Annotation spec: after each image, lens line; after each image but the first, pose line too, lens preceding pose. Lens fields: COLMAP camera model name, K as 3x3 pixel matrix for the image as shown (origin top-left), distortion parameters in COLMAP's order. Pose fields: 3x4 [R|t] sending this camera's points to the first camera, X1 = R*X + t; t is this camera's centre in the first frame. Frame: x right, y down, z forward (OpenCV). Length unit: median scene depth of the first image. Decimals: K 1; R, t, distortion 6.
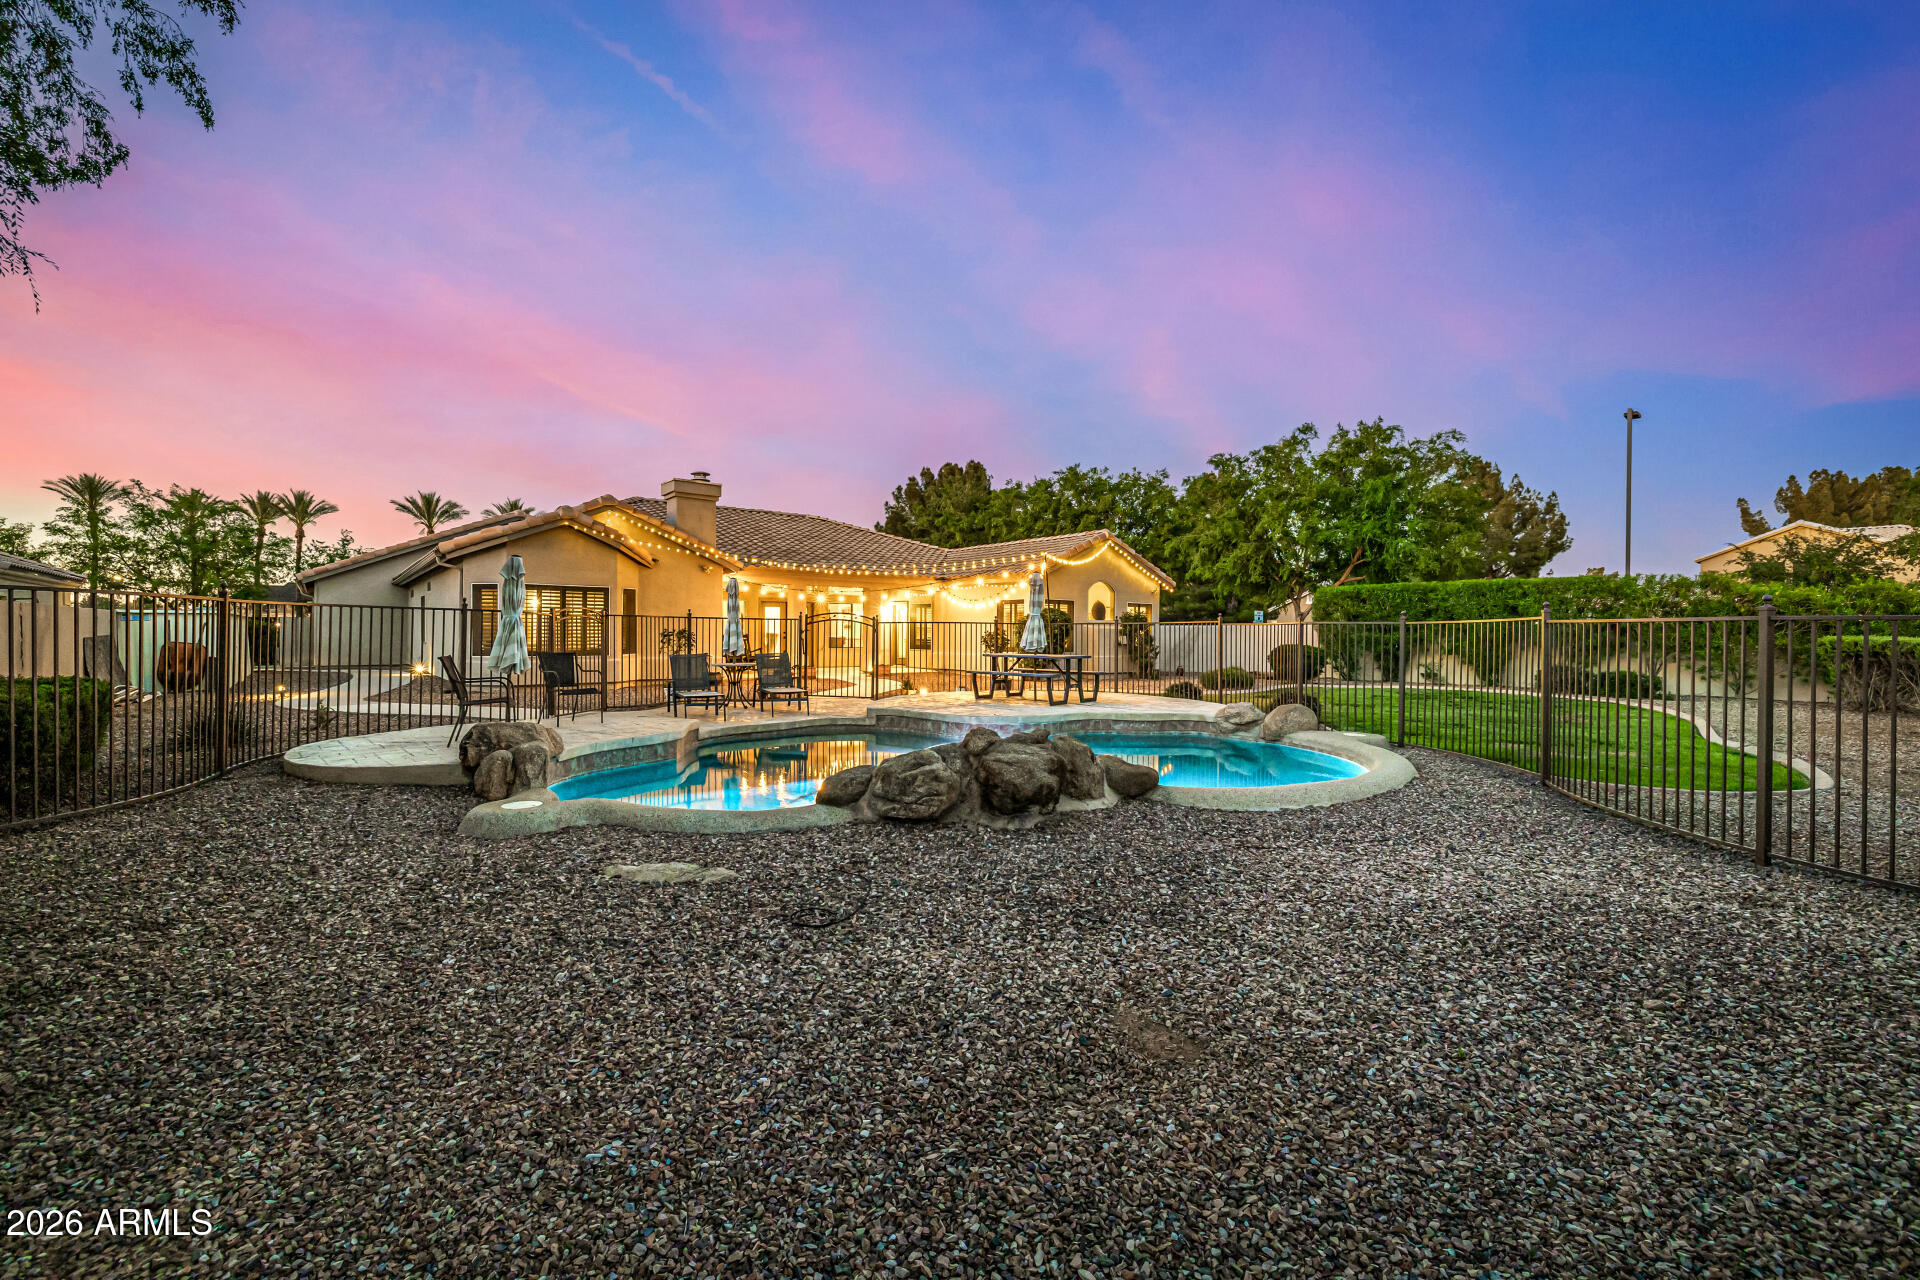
lens RADIAL K [[812.2, 0, 960.0], [0, 812.2, 640.0], [0, 0, 1]] dist [0.002008, 0.000229]
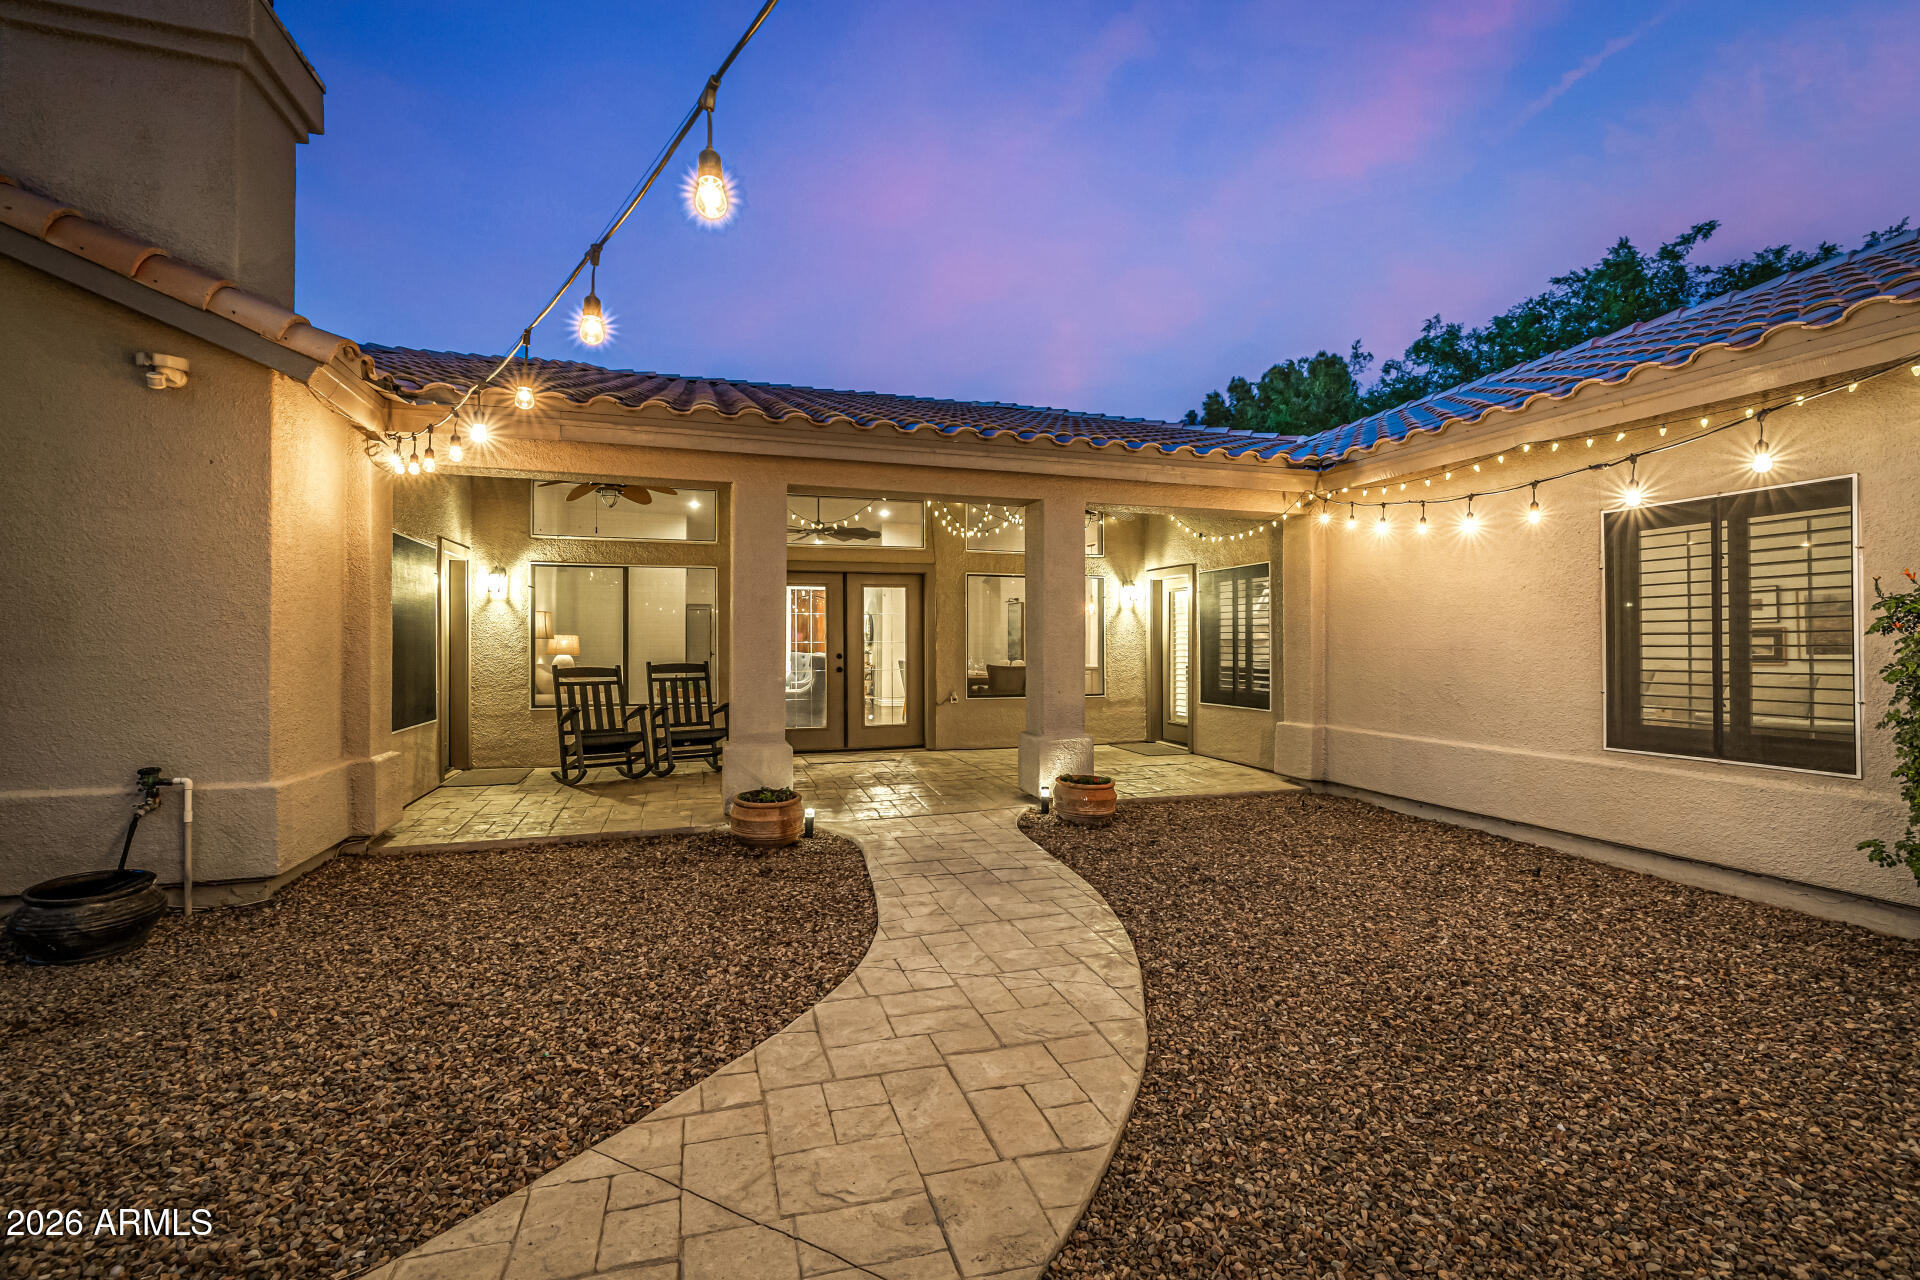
lens RADIAL K [[812.2, 0, 960.0], [0, 812.2, 640.0], [0, 0, 1]] dist [0.002008, 0.000229]
pose [[0.934043, -0.004165, -0.357137, -0.039117], [-0.001799, 0.999864, -0.016367, -0.011537], [0.357157, 0.015930, 0.933909, 0.737485]]
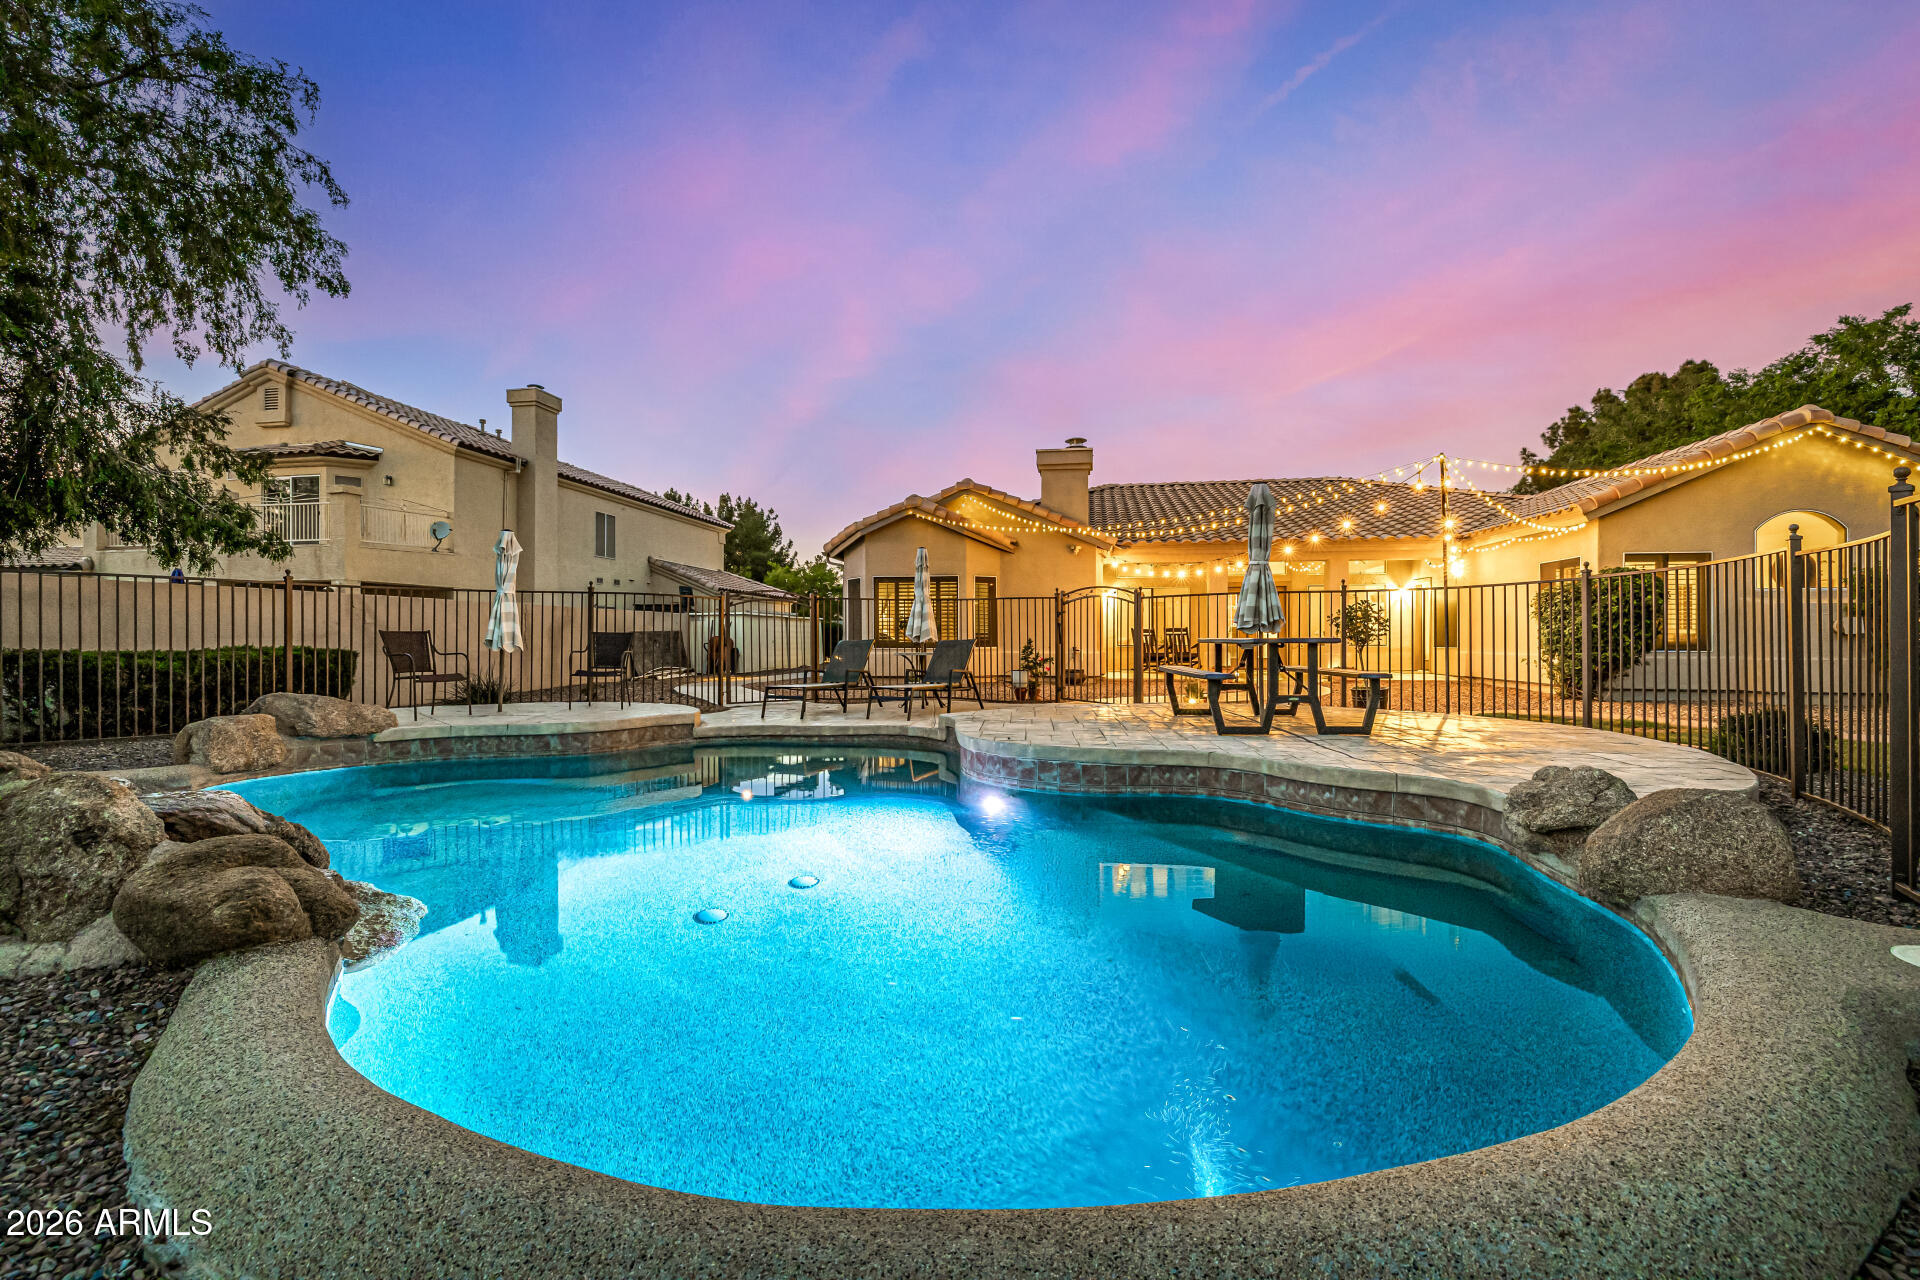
lens RADIAL K [[812.2, 0, 960.0], [0, 812.2, 640.0], [0, 0, 1]] dist [0.002008, 0.000229]
pose [[0.671765, -0.007057, -0.740731, 0.203966], [-0.001212, 0.999943, -0.010626, 0.014434], [0.740764, 0.008036, 0.671718, 0.284784]]
